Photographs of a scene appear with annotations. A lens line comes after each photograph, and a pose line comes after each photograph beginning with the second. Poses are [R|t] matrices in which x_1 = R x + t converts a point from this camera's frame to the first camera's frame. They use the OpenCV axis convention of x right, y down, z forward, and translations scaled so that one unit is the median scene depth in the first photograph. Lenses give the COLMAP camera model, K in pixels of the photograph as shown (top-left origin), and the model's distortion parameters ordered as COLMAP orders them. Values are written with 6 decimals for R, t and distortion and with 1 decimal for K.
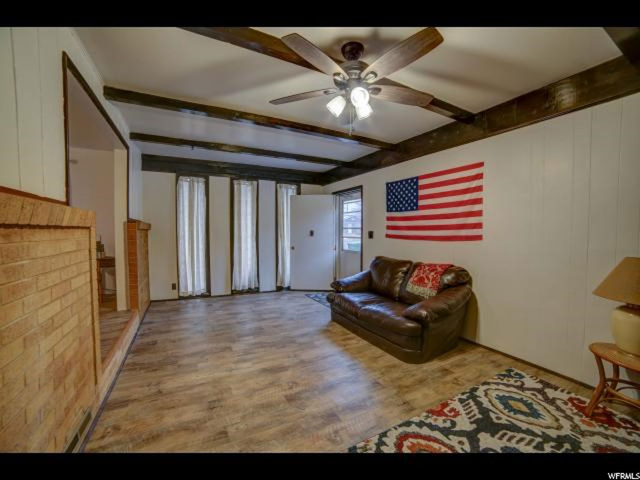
lens RADIAL K [[263.1, 0, 317.2], [0, 263.1, 239.5], [0, 0, 1]] dist [-0.106594, 0.034969]
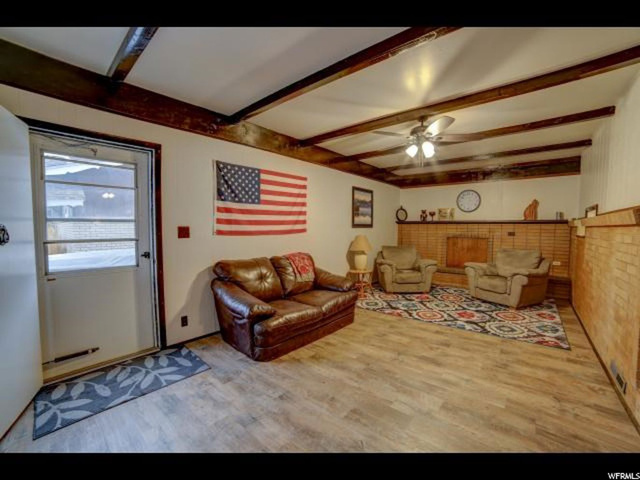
lens RADIAL K [[263.1, 0, 317.2], [0, 263.1, 239.5], [0, 0, 1]] dist [-0.106594, 0.034969]
pose [[-0.357754, -0.057869, 0.932021, -0.573921], [0.023219, 0.997218, 0.070830, -0.043294], [-0.933527, 0.046981, -0.355415, 1.090401]]
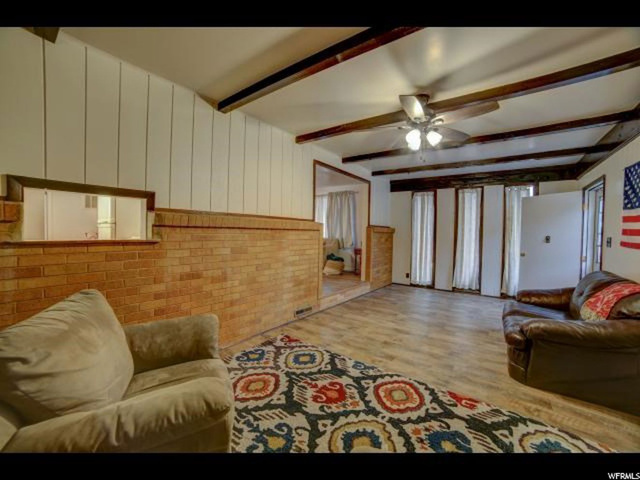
lens RADIAL K [[263.1, 0, 317.2], [0, 263.1, 239.5], [0, 0, 1]] dist [-0.106594, 0.034969]
pose [[0.424721, 0.026772, -0.904929, 0.555720], [-0.044424, 0.998975, 0.008704, 0.005690], [0.904234, 0.036504, 0.425475, -0.027799]]
